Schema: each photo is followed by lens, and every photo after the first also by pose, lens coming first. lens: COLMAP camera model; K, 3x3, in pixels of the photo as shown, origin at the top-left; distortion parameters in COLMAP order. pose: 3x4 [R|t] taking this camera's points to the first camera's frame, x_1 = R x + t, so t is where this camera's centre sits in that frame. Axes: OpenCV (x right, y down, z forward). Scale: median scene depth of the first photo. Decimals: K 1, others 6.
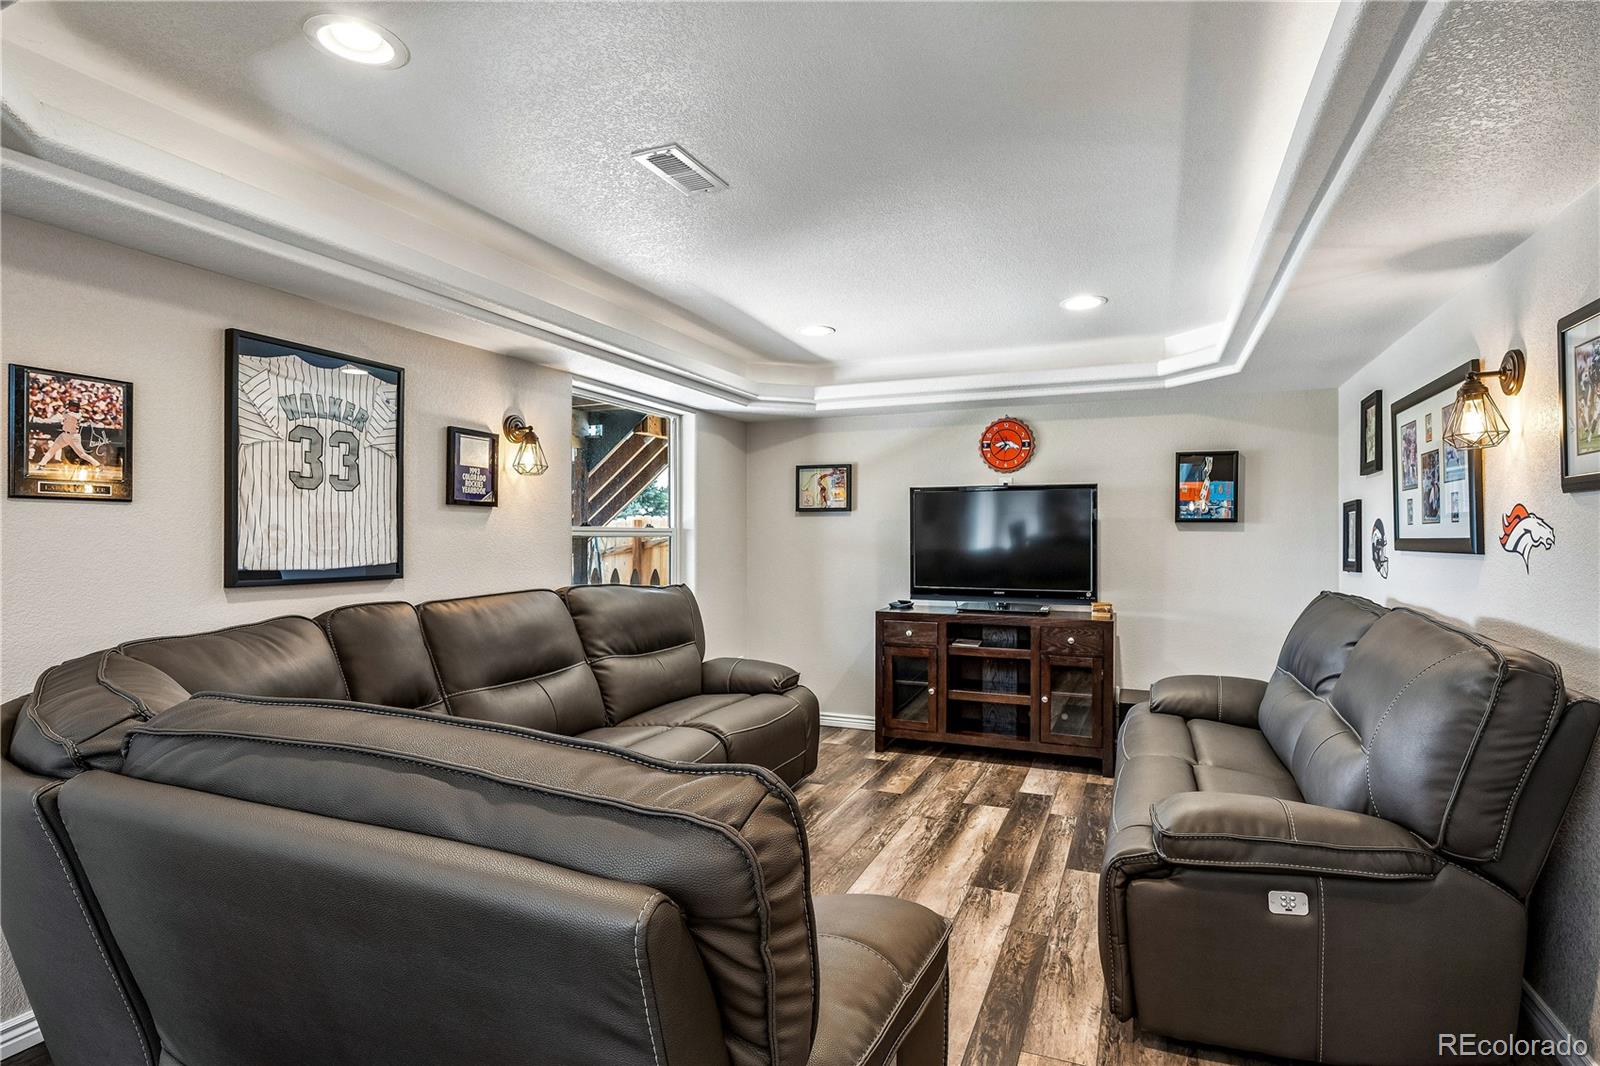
lens RADIAL K [[829.1, 0, 799.0], [0, 829.1, 536.5], [0, 0, 1]] dist [-0.000300, -0.000362]
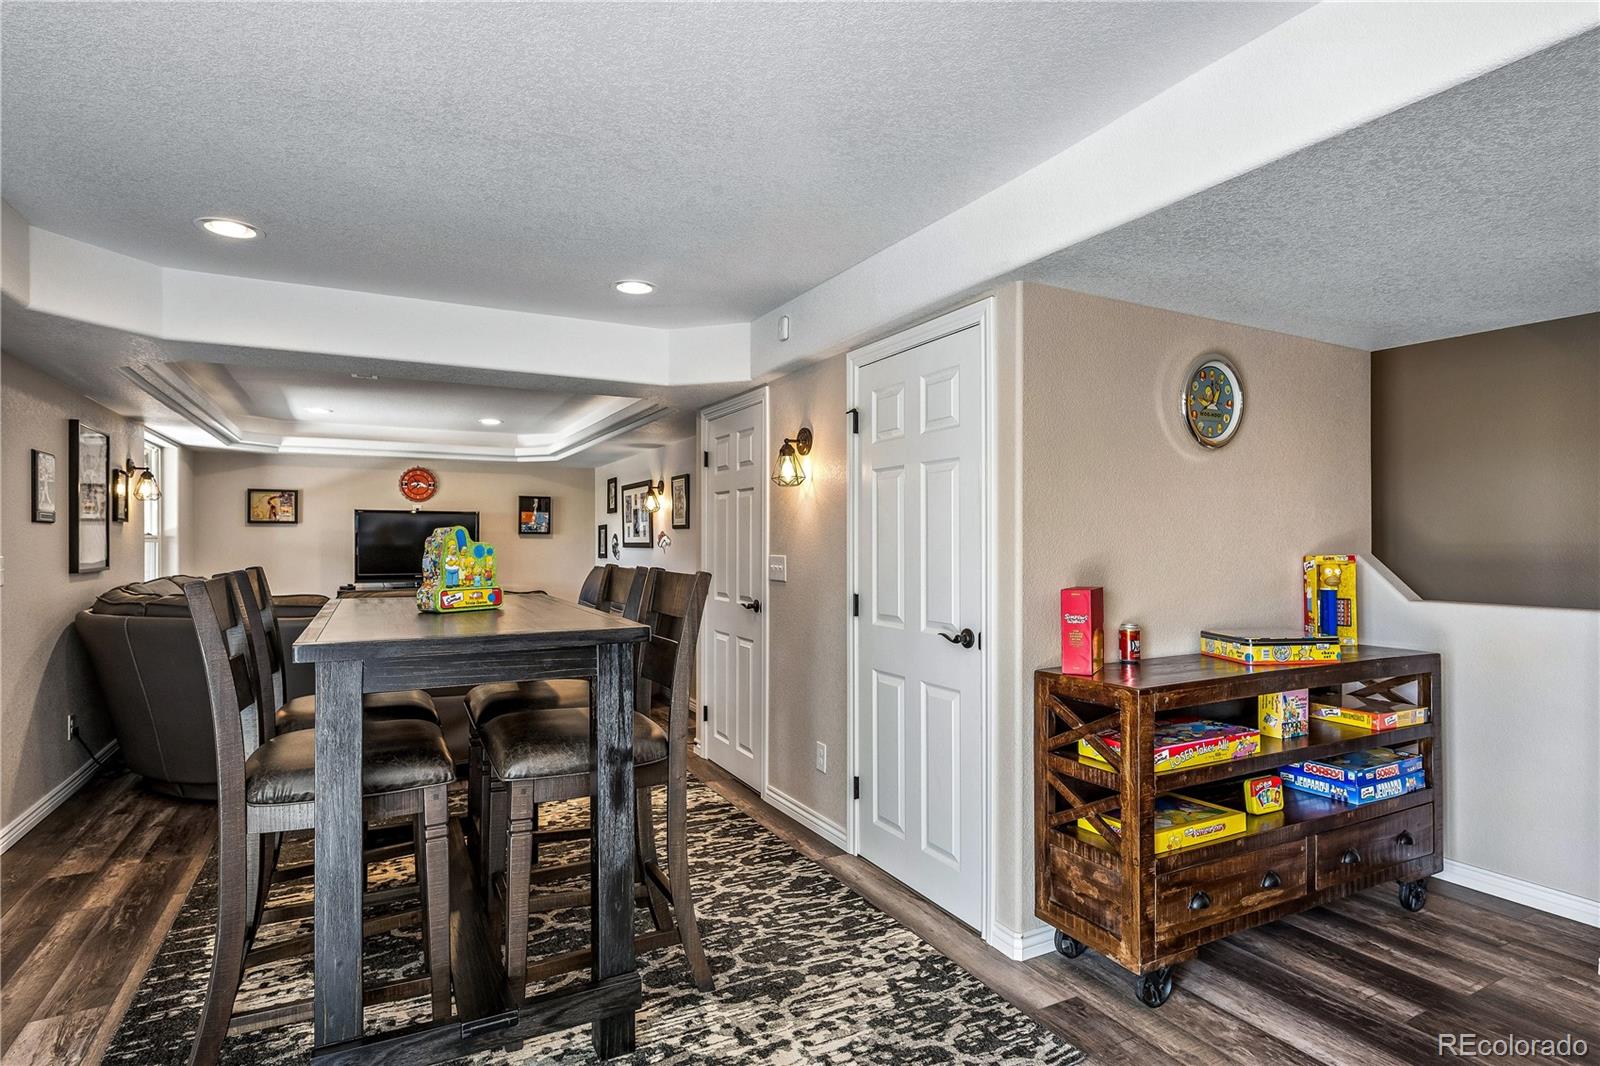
lens RADIAL K [[829.1, 0, 800.1], [0, 829.1, 536.2], [0, 0, 1]] dist [-0.000300, -0.000362]
pose [[0.639980, 0.003821, 0.768382, -0.596234], [0.000002, 0.999988, -0.004974, -0.003278], [-0.768392, 0.003185, 0.639972, -0.695025]]
